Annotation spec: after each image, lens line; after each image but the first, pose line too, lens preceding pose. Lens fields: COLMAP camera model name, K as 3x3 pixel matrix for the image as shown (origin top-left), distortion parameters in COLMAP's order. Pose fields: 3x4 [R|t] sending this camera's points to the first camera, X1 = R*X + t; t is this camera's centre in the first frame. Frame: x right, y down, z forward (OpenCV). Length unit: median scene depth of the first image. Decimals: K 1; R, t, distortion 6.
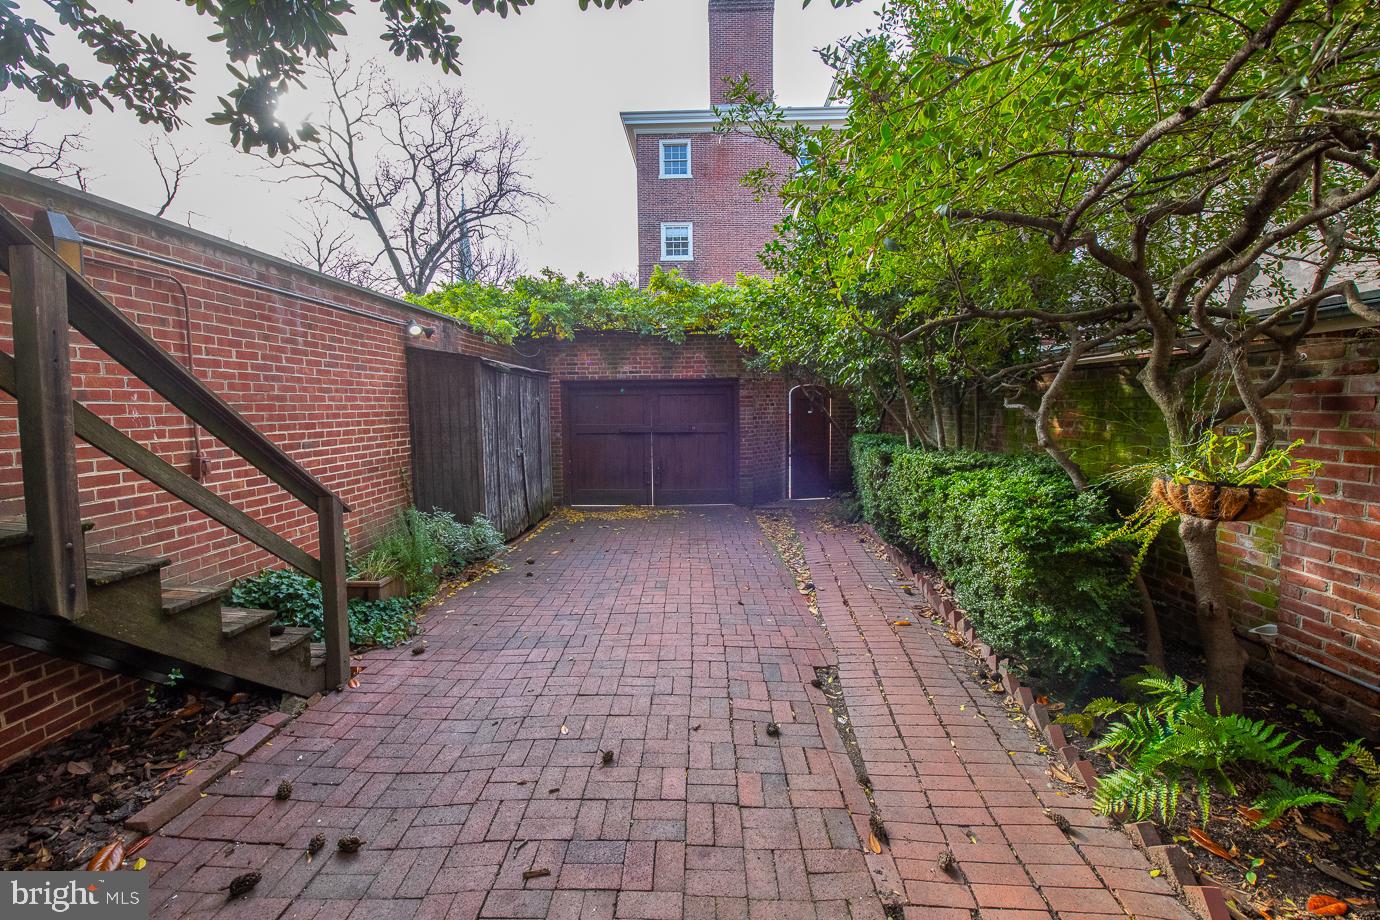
lens RADIAL K [[550.6, 0, 695.2], [0, 550.6, 450.9], [0, 0, 1]] dist [-0.018075, -0.000345]
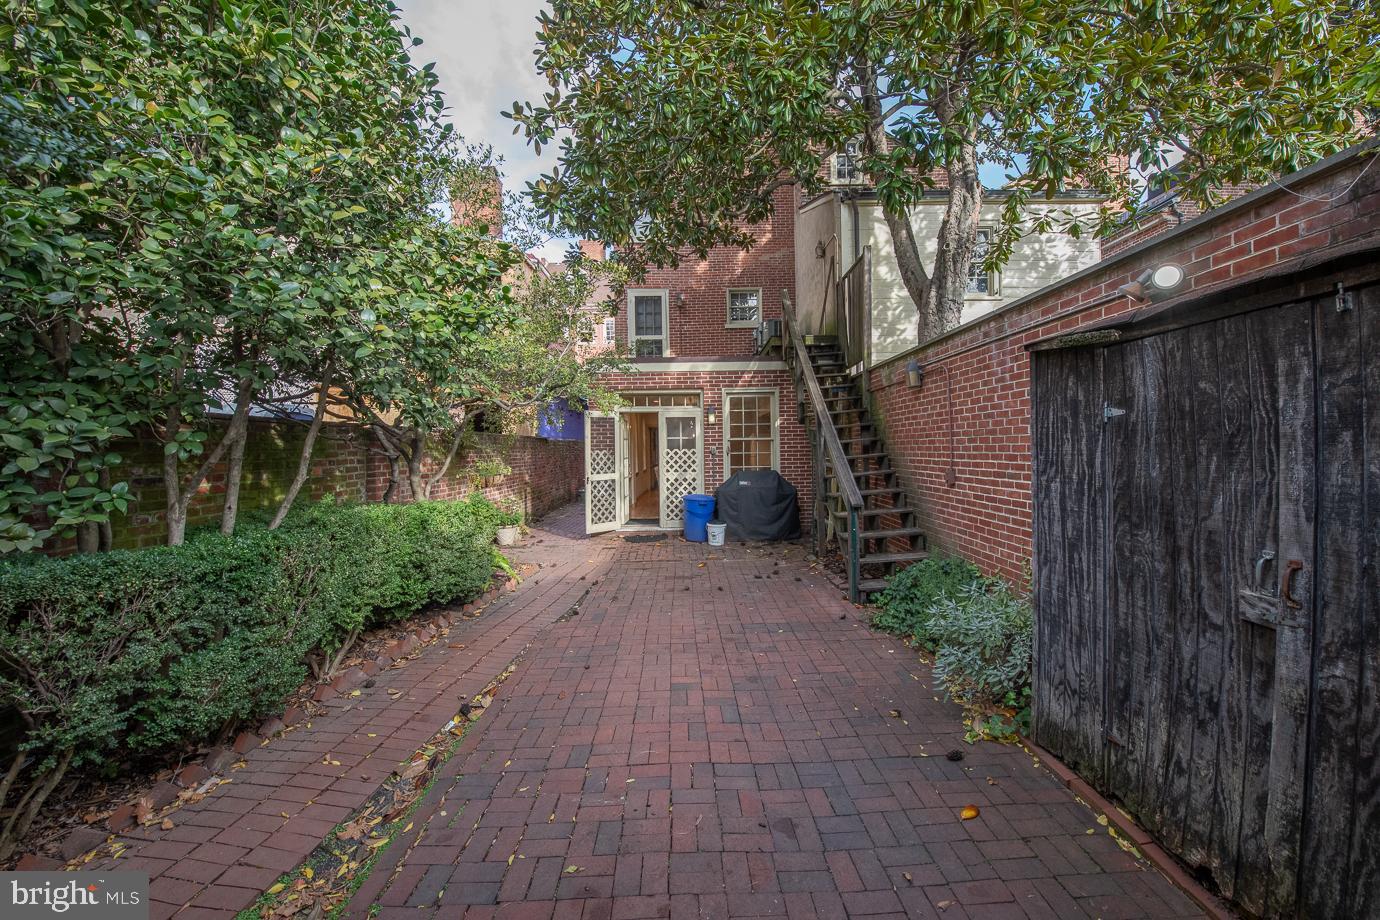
lens RADIAL K [[550.6, 0, 695.2], [0, 550.6, 450.9], [0, 0, 1]] dist [-0.018075, -0.000345]
pose [[-0.999309, 0.025679, -0.026859, -0.090611], [0.023291, 0.996047, 0.085723, -0.169295], [0.028954, 0.085039, -0.995957, 2.124816]]
